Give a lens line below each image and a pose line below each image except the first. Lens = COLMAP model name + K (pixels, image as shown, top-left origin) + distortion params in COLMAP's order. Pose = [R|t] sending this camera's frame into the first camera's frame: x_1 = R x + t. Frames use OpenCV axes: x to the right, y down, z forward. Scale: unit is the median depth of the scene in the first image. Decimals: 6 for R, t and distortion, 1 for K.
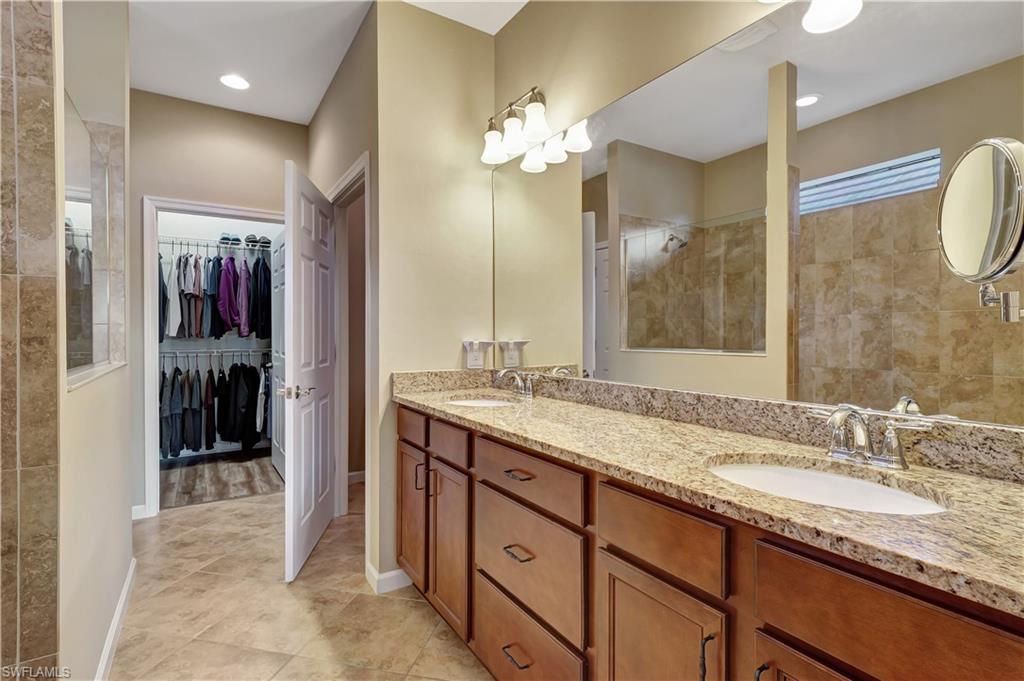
lens RADIAL K [[484.1, 0, 499.2], [0, 484.1, 338.4], [0, 0, 1]] dist [0.005947, -0.001194]
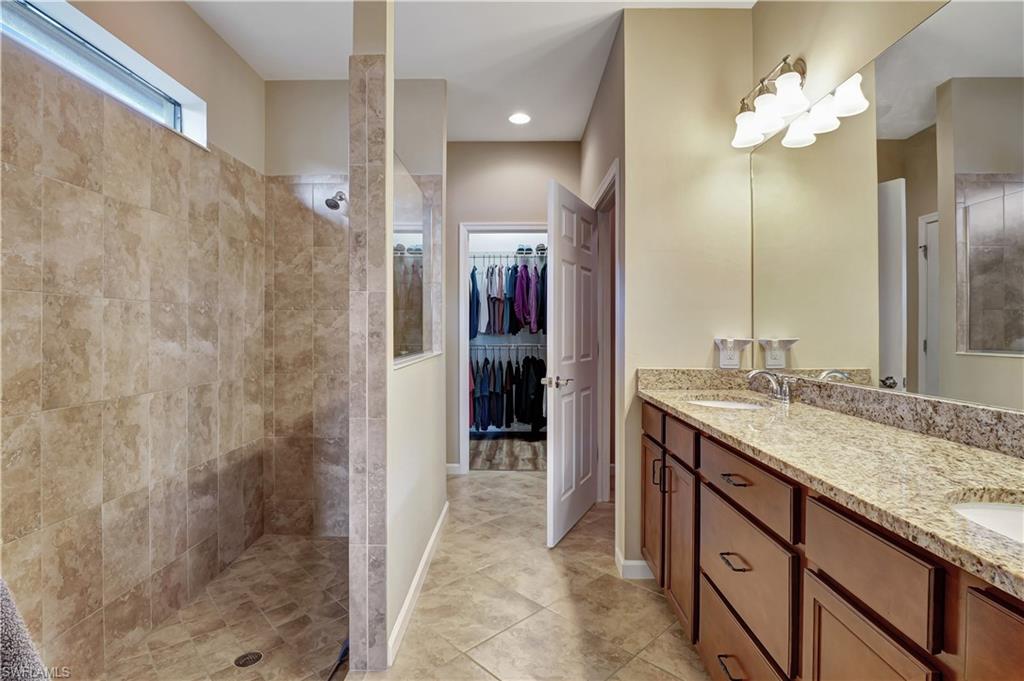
lens RADIAL K [[492.8, 0, 507.1], [0, 492.8, 334.8], [0, 0, 1]] dist [-0.014617, -0.000680]
pose [[0.839366, 0.006875, -0.543523, 0.115624], [-0.008003, 0.999968, 0.000289, 0.001075], [0.543507, 0.004107, 0.839395, -0.031655]]
